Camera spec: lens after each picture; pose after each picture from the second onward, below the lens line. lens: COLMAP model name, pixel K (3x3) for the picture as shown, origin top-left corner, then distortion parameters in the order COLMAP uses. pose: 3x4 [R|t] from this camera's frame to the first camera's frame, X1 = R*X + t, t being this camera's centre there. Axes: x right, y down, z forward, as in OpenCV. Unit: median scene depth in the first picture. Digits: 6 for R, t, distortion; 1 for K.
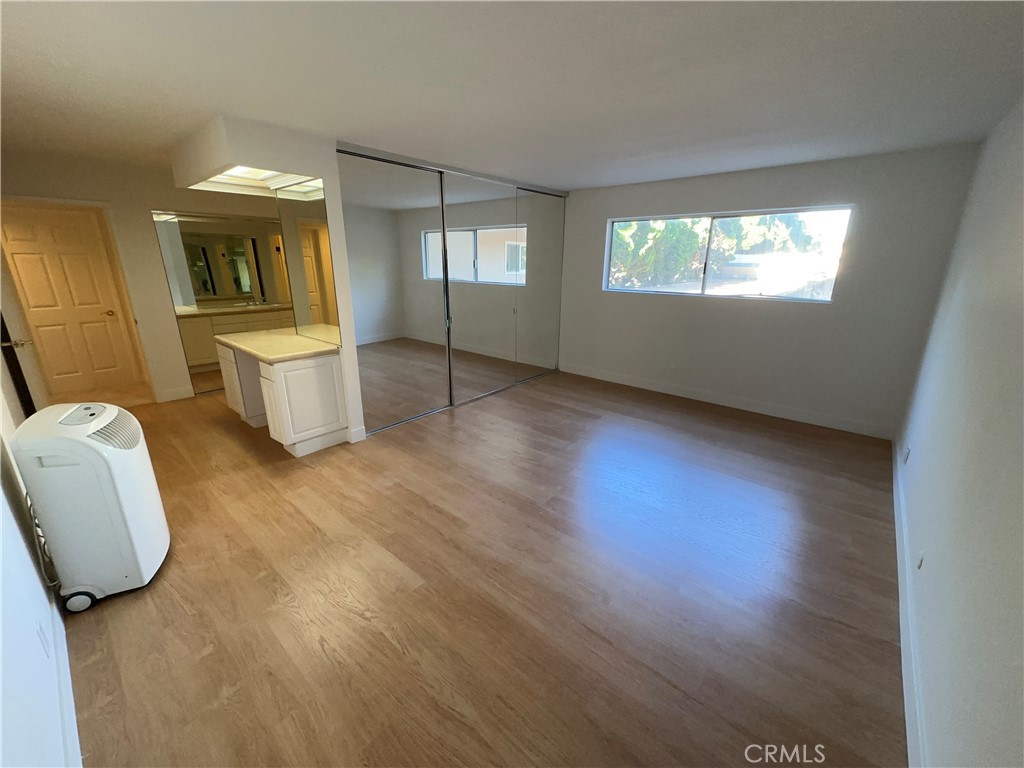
lens RADIAL K [[414.2, 0, 496.9], [0, 414.2, 383.3], [0, 0, 1]] dist [-0.015947, 0.000437]
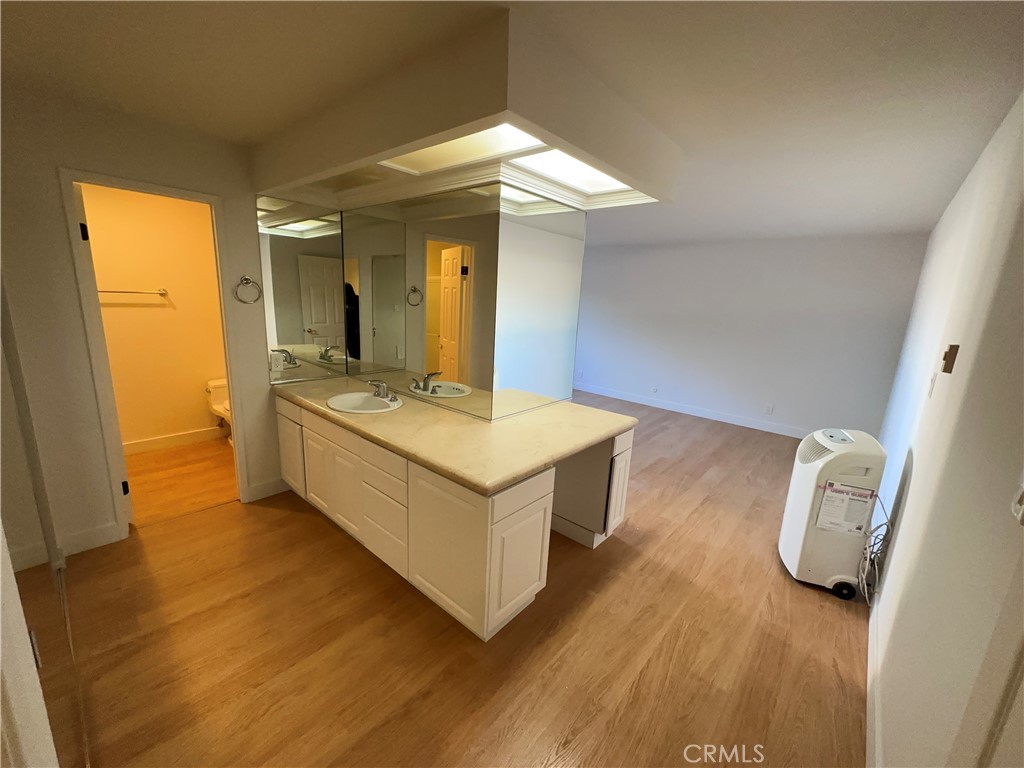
lens RADIAL K [[414.2, 0, 496.9], [0, 414.2, 383.3], [0, 0, 1]] dist [-0.015947, 0.000437]
pose [[0.008276, -0.216557, 0.976235, -0.908009], [0.247518, 0.946331, 0.207826, -0.259633], [-0.968848, 0.239916, 0.061434, 0.789625]]
